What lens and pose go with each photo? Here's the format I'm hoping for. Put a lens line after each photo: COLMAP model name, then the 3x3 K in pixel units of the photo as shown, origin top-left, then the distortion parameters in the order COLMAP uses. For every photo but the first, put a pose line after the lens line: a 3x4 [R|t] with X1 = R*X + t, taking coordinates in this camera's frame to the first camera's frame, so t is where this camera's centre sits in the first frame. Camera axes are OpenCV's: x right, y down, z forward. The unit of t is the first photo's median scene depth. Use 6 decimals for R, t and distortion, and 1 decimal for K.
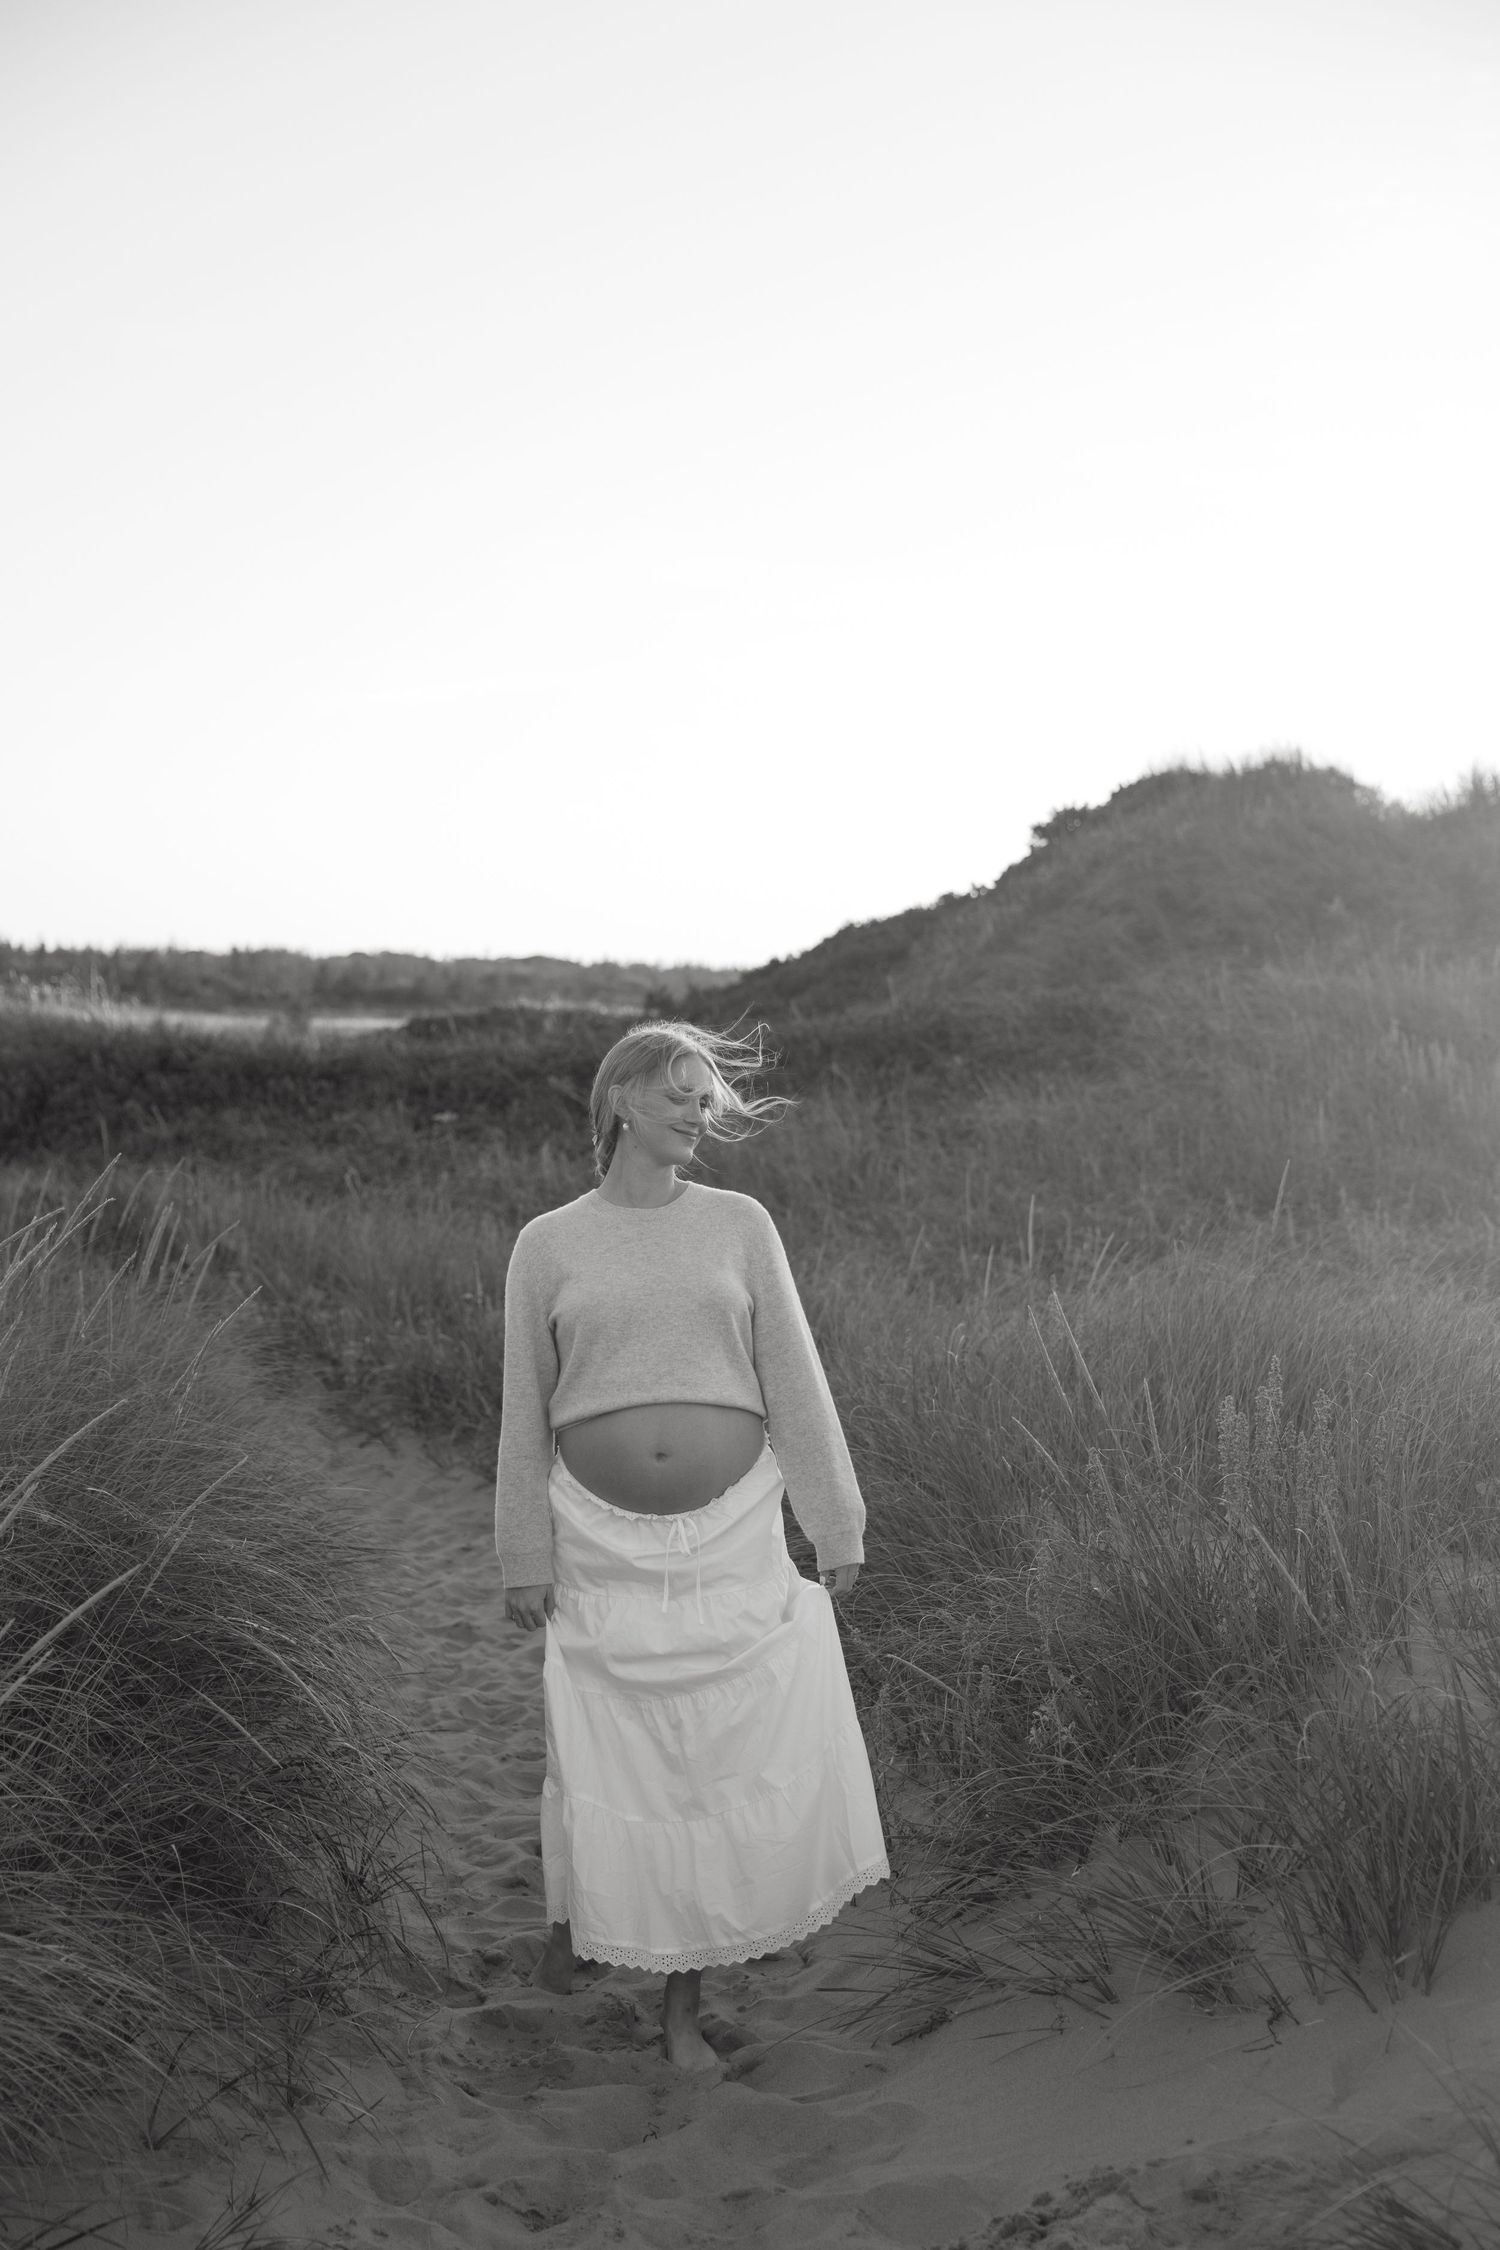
lens RADIAL K [[3149.3, 0, 735.0], [0, 3149.3, 1118.7], [0, 0, 1]] dist [0.034231, 0.000000]
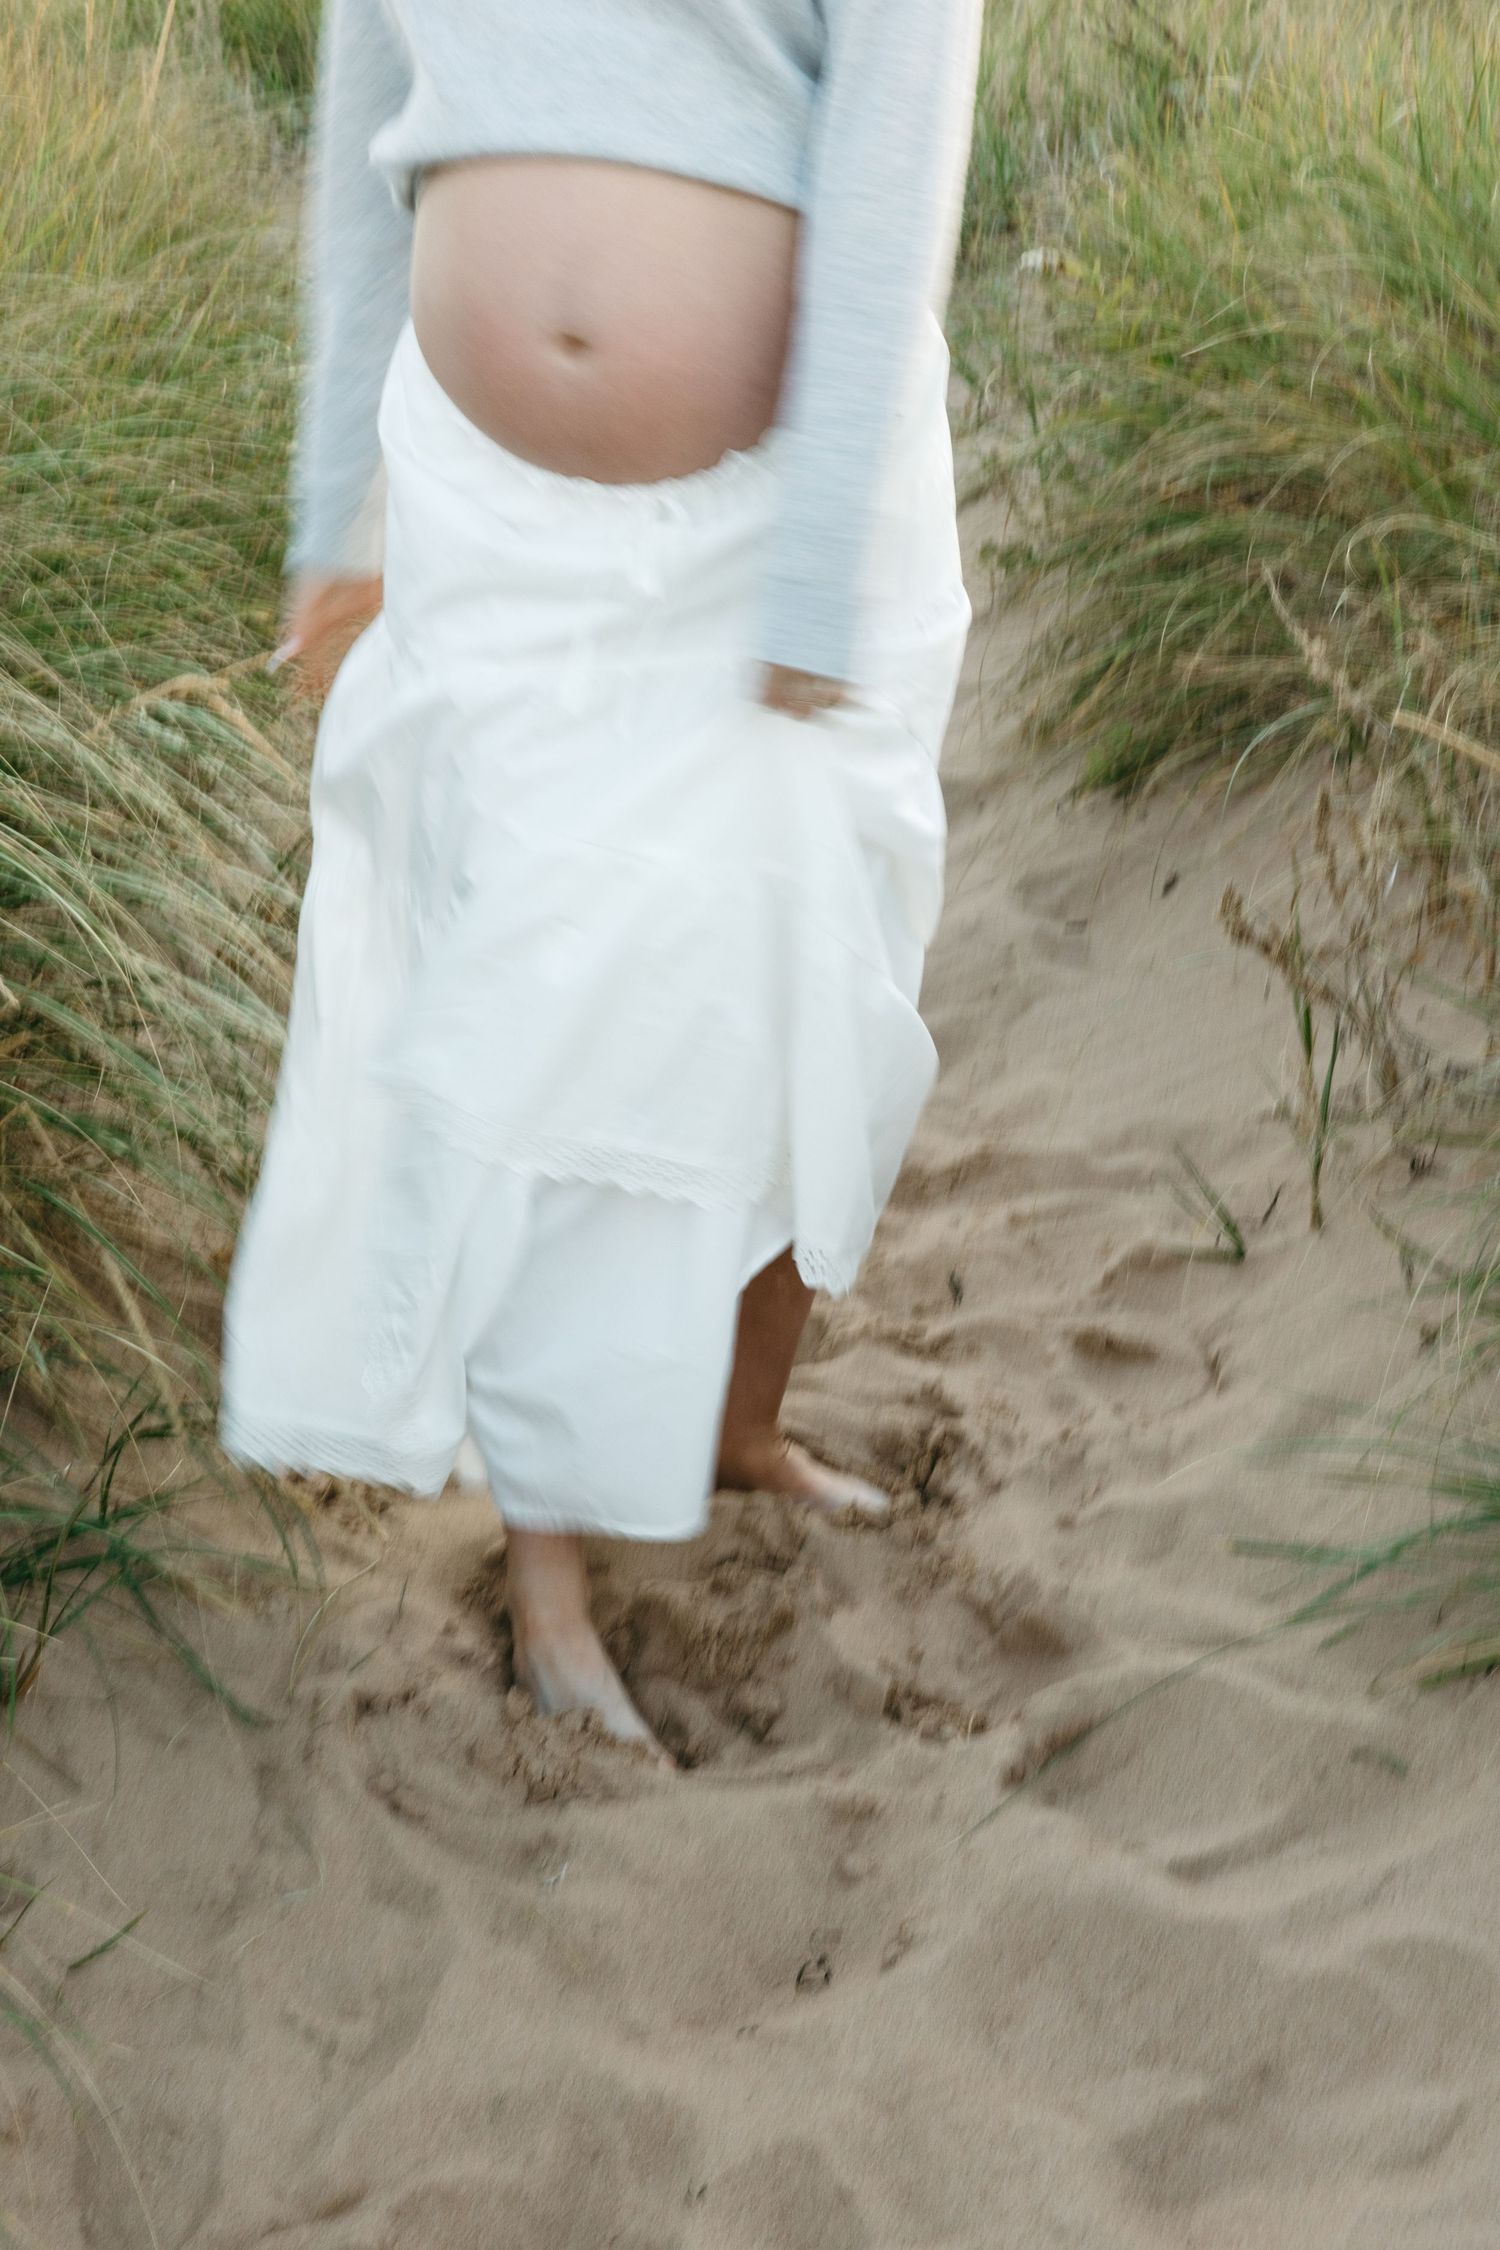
lens RADIAL K [[3218.7, 0, 750.8], [0, 3218.7, 1114.0], [0, 0, 1]] dist [0.024868, 0.000000]
pose [[0.990039, -0.023942, -0.138745, 0.010229], [0.069541, 0.940000, 0.334012, 0.033111], [0.122424, -0.340333, 0.932301, 0.268521]]
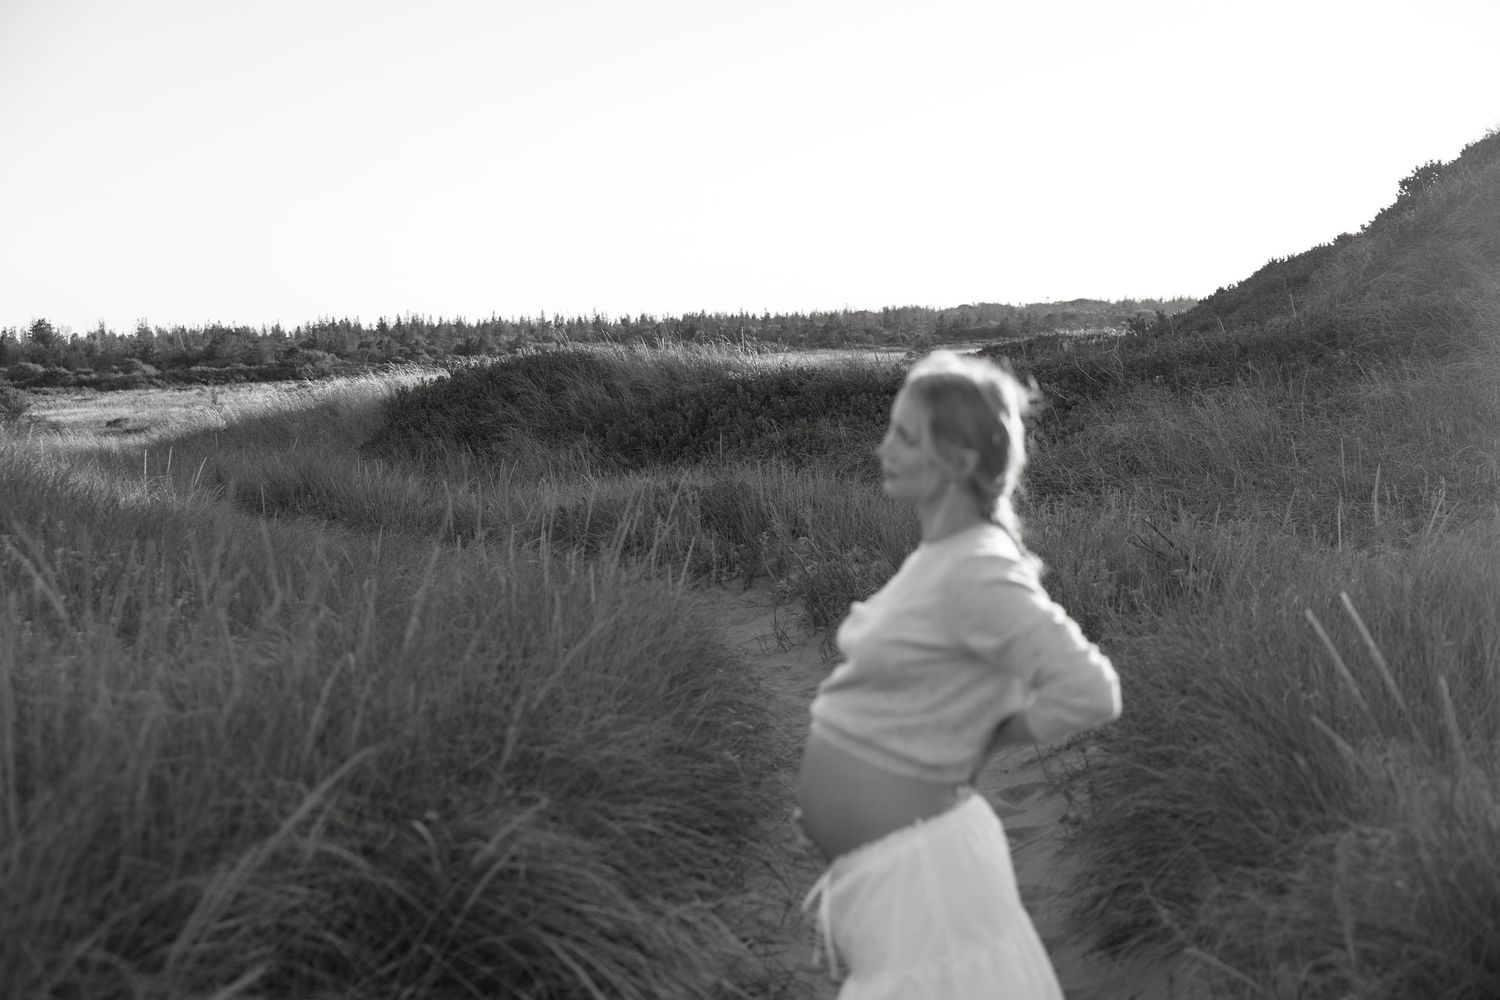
lens RADIAL K [[1934.3, 0, 743.5], [0, 1934.3, 497.9], [0, 0, 1]] dist [0.007579, 0.000000]
pose [[0.967707, -0.045438, -0.247949, 0.033721], [0.056901, 0.997608, 0.039258, -0.004967], [0.245572, -0.052099, 0.967977, 0.167881]]
